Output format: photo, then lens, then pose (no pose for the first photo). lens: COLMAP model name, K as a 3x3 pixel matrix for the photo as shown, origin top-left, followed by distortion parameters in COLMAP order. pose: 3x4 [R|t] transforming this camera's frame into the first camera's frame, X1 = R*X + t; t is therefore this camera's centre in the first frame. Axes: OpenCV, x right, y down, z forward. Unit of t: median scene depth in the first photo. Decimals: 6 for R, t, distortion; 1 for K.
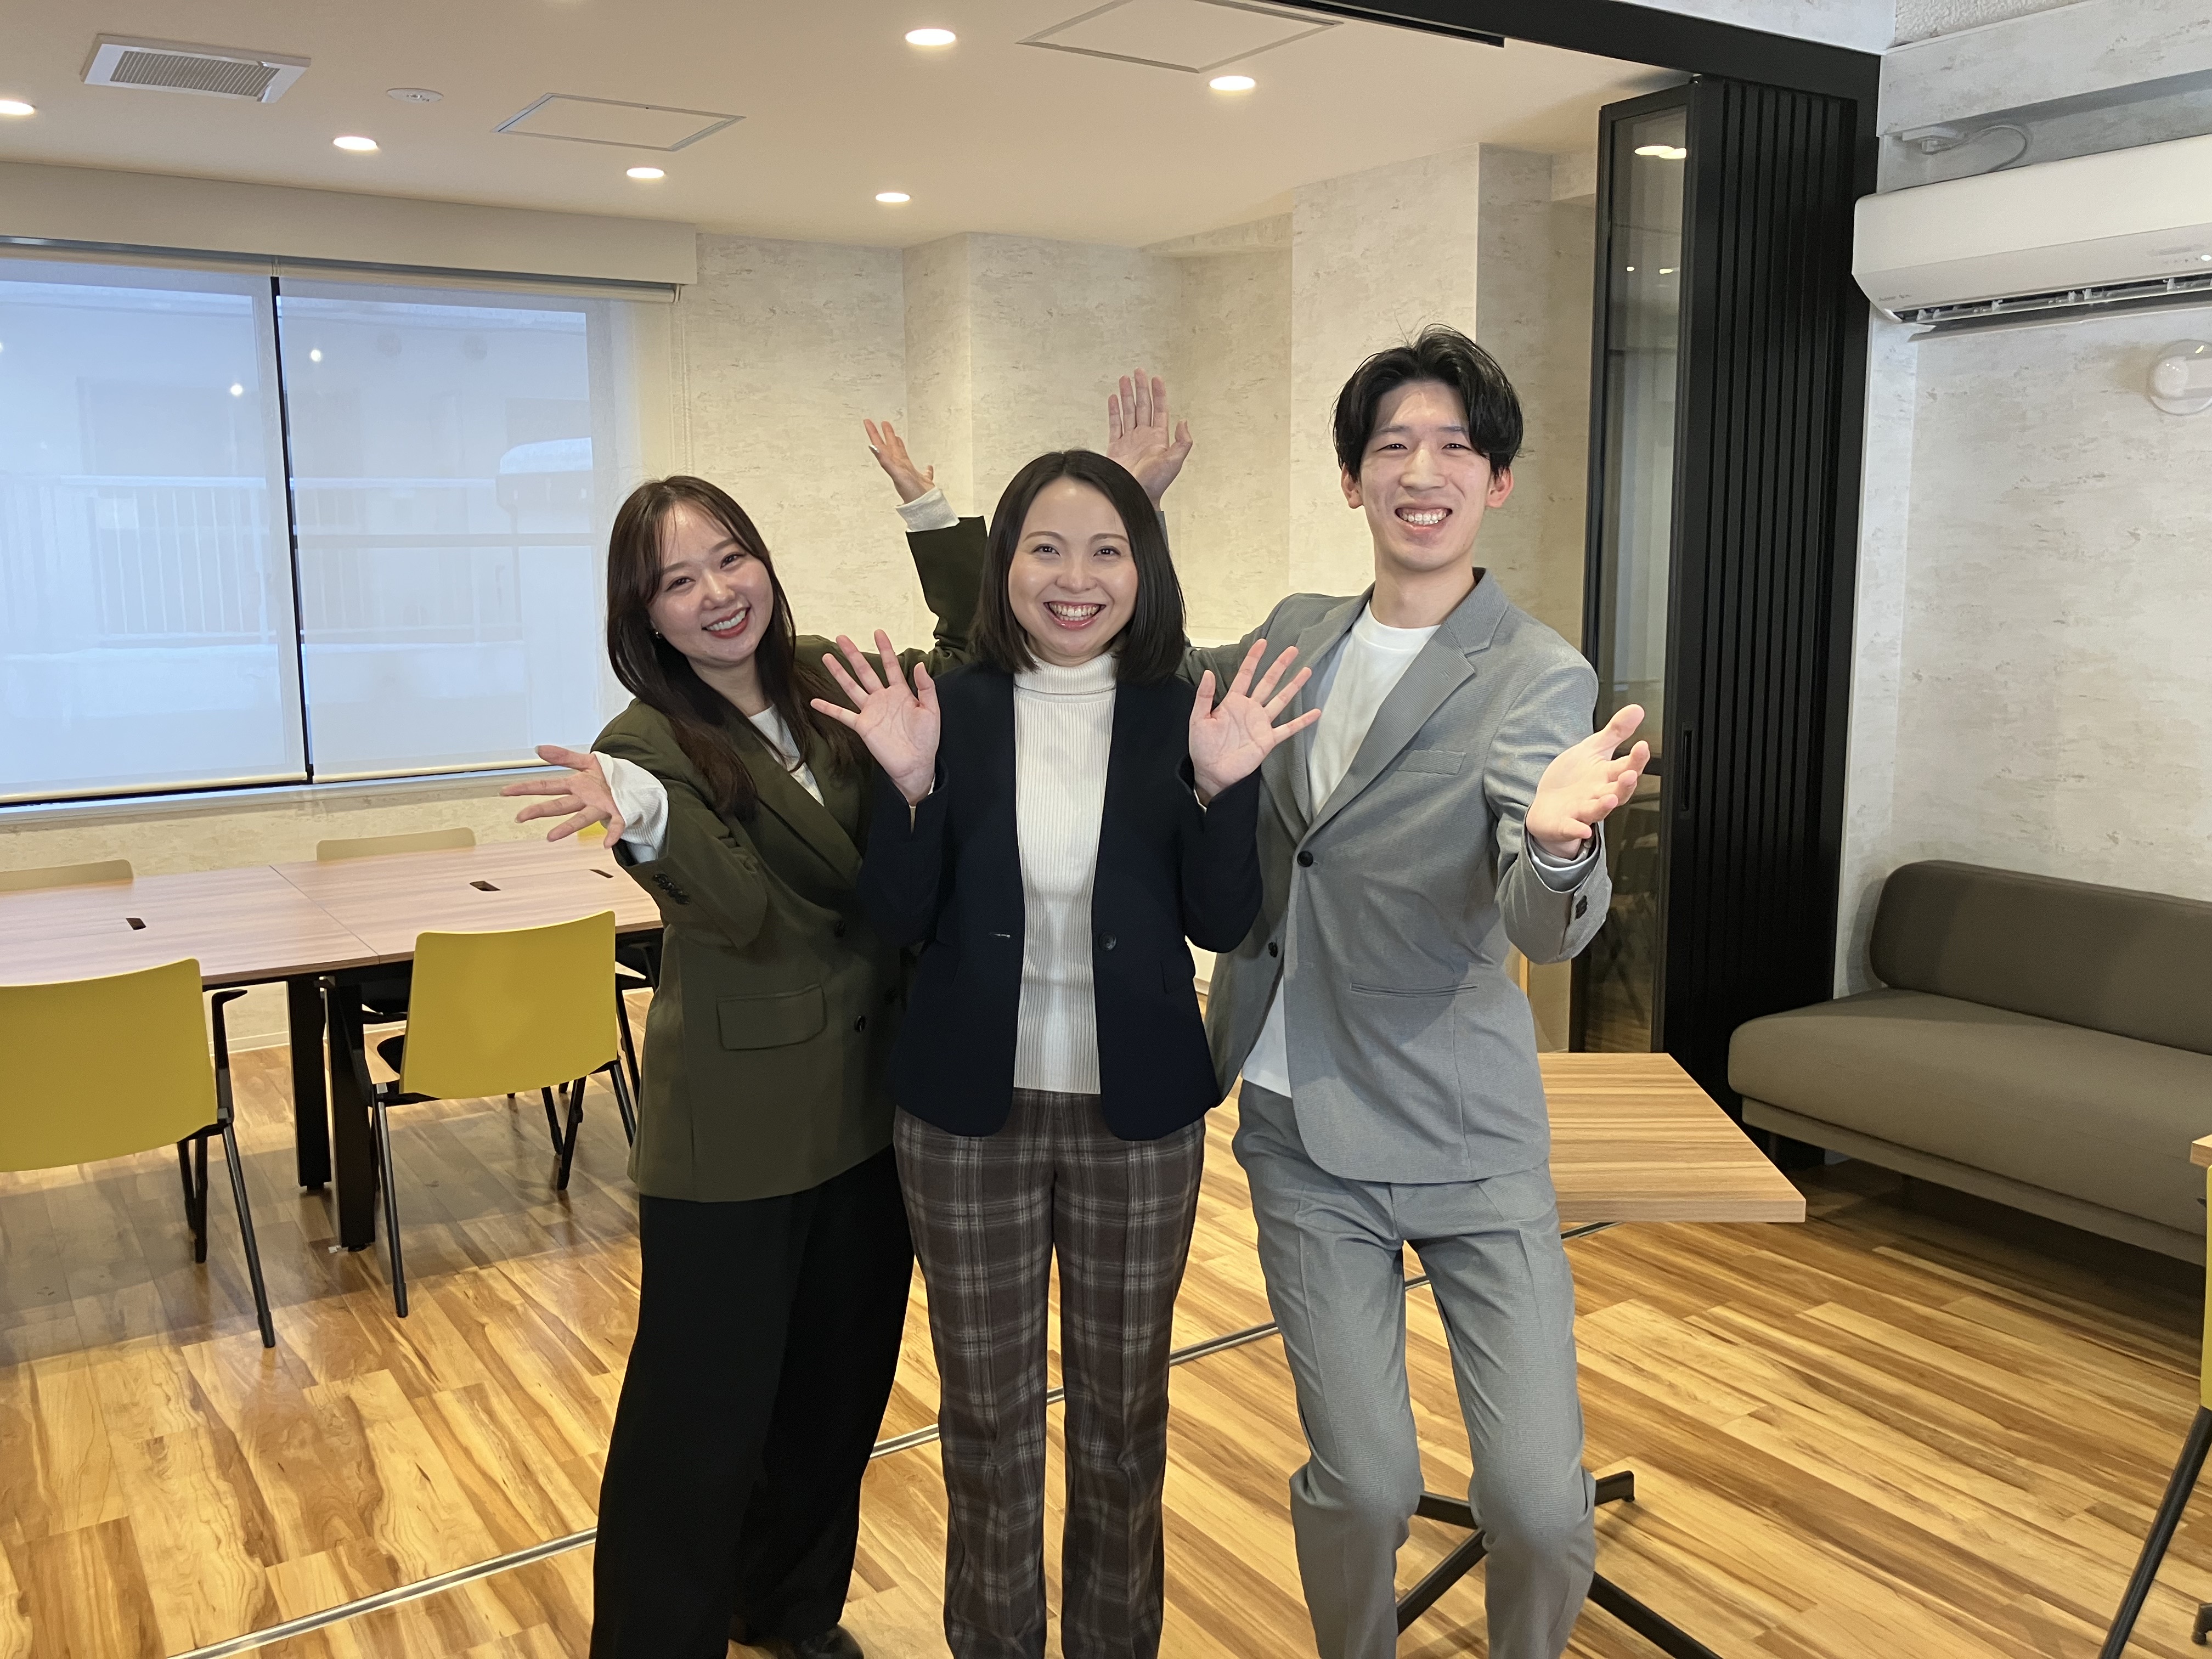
lens RADIAL K [[1821.1, 0, 1103.9], [0, 1821.1, 834.9], [0, 0, 1]] dist [0.013459, -0.008395]
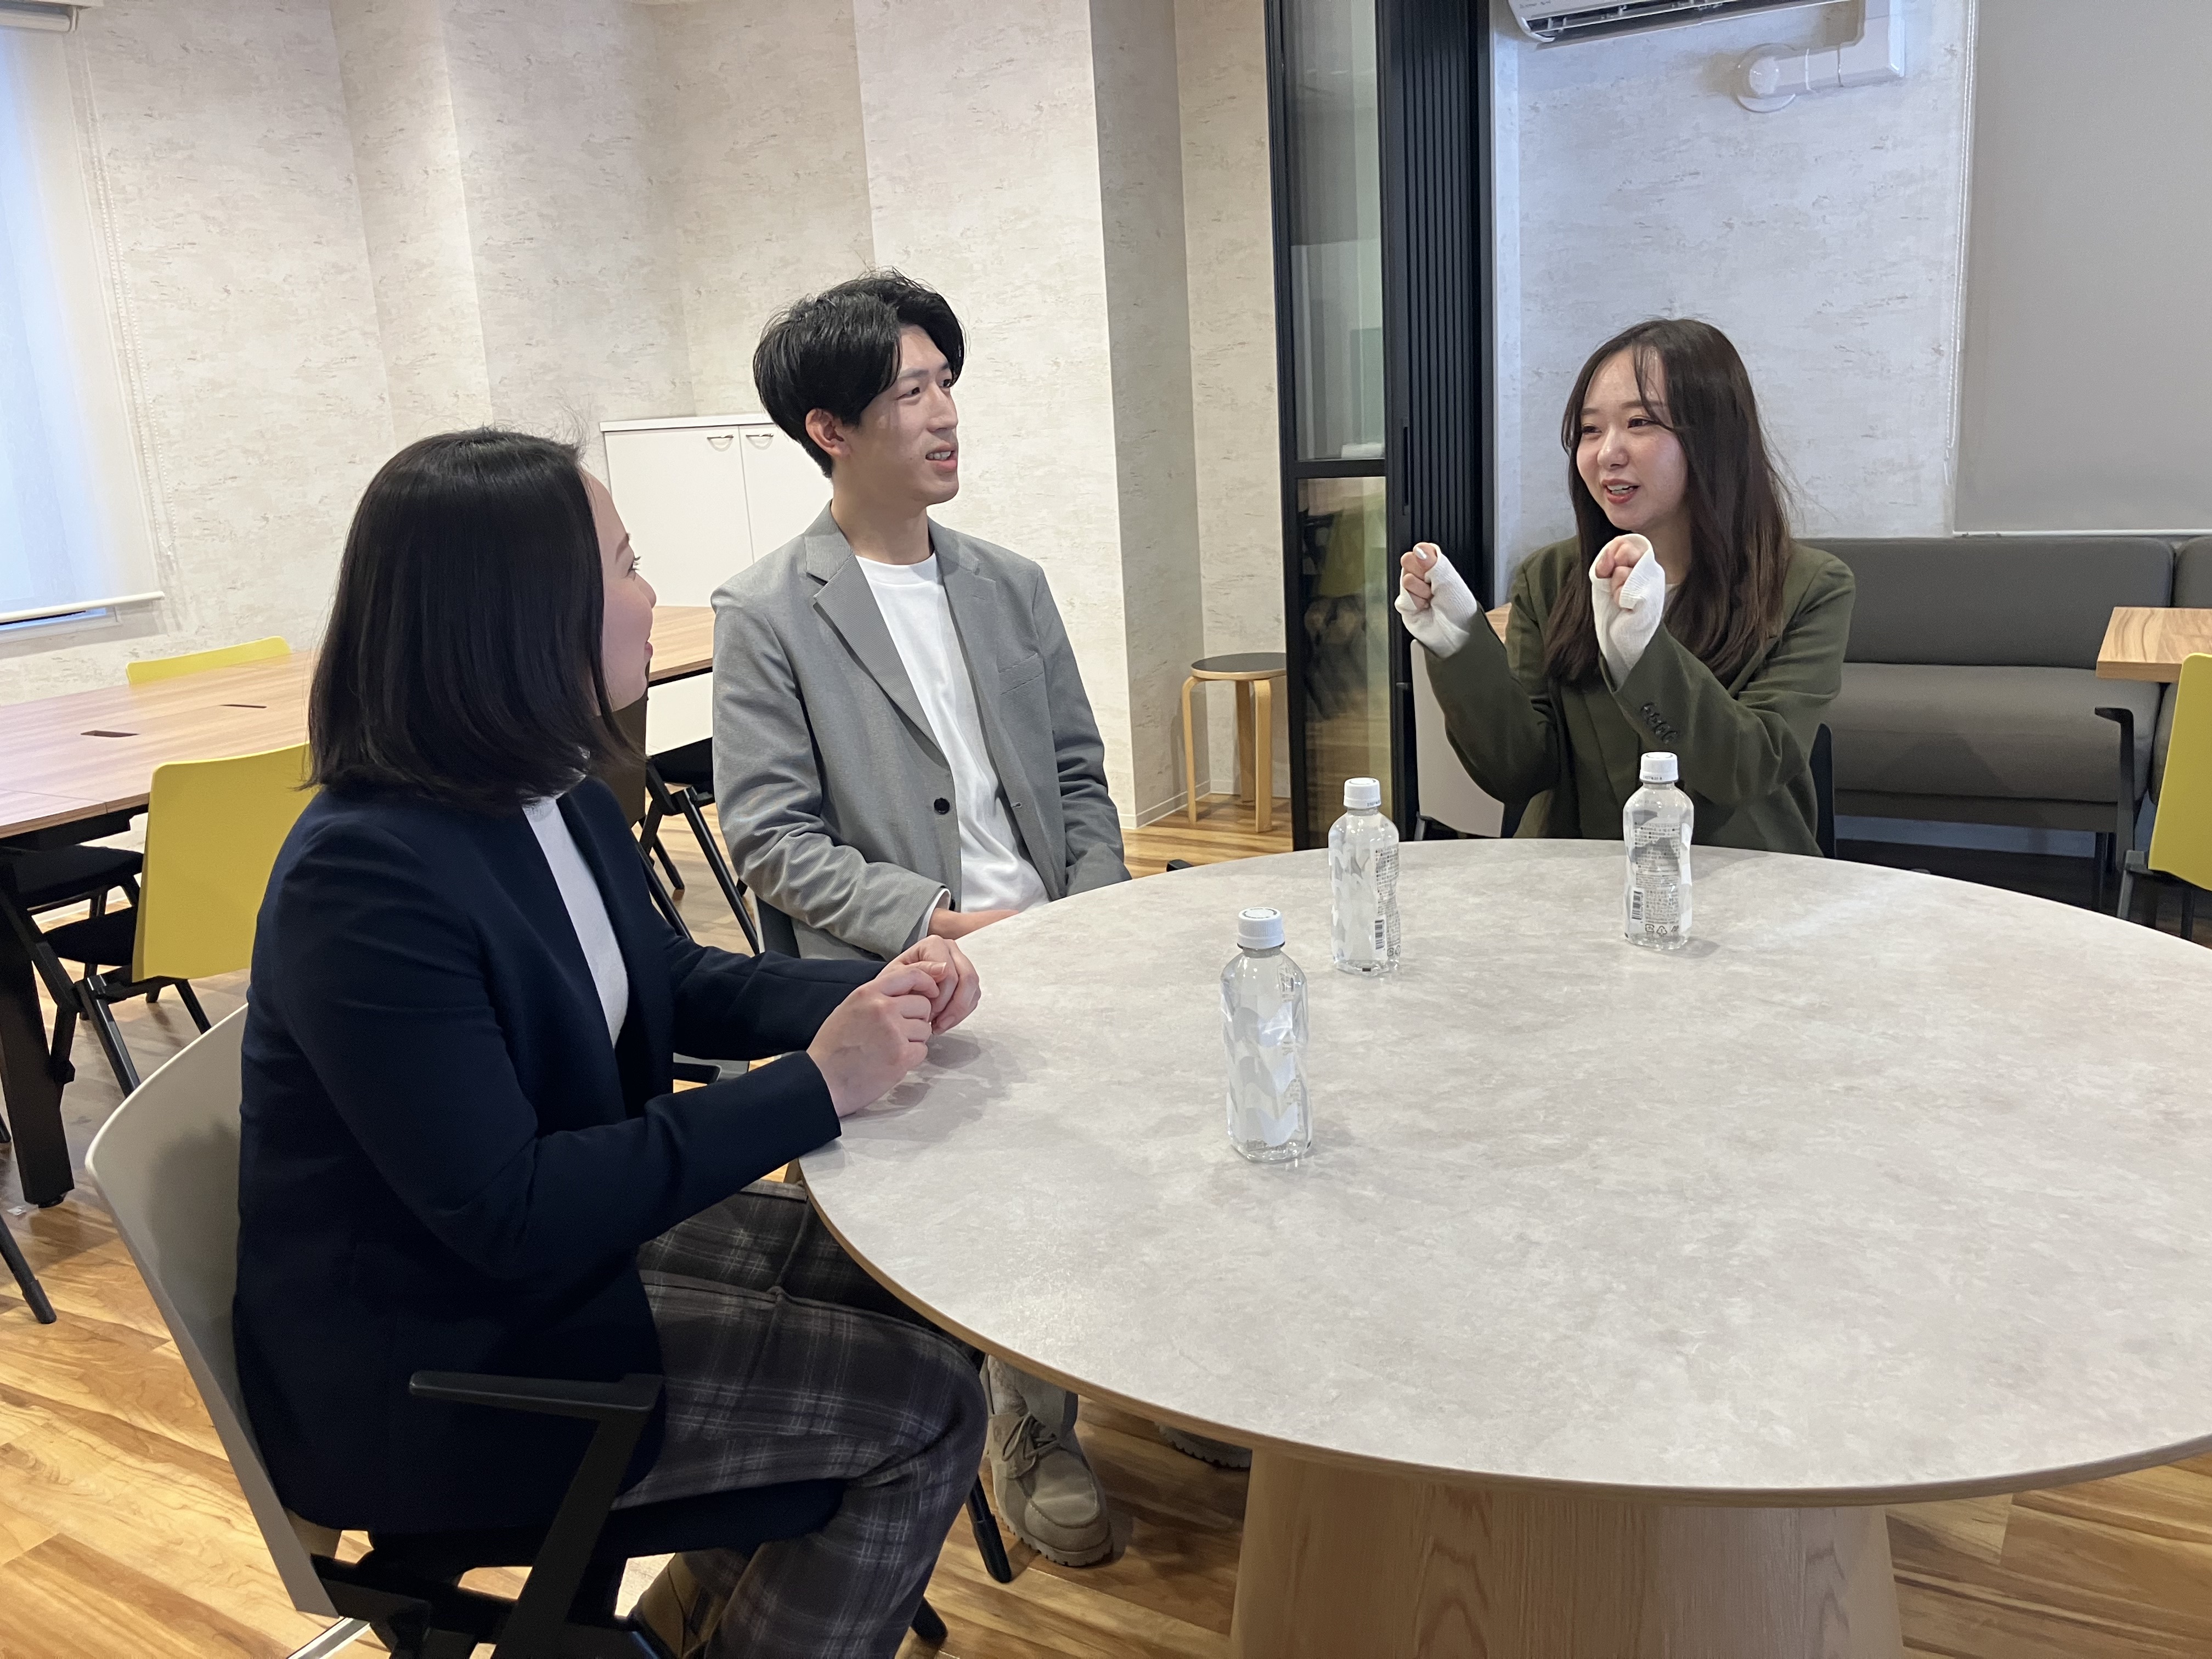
lens RADIAL K [[1821.1, 0, 1111.3], [0, 1821.1, 795.3], [0, 0, 1]] dist [0.013459, -0.008395]
pose [[0.905900, -0.145614, 0.397671, -0.200466], [0.122730, 0.989000, 0.082561, 0.032314], [-0.405318, -0.025986, 0.913806, 0.074397]]
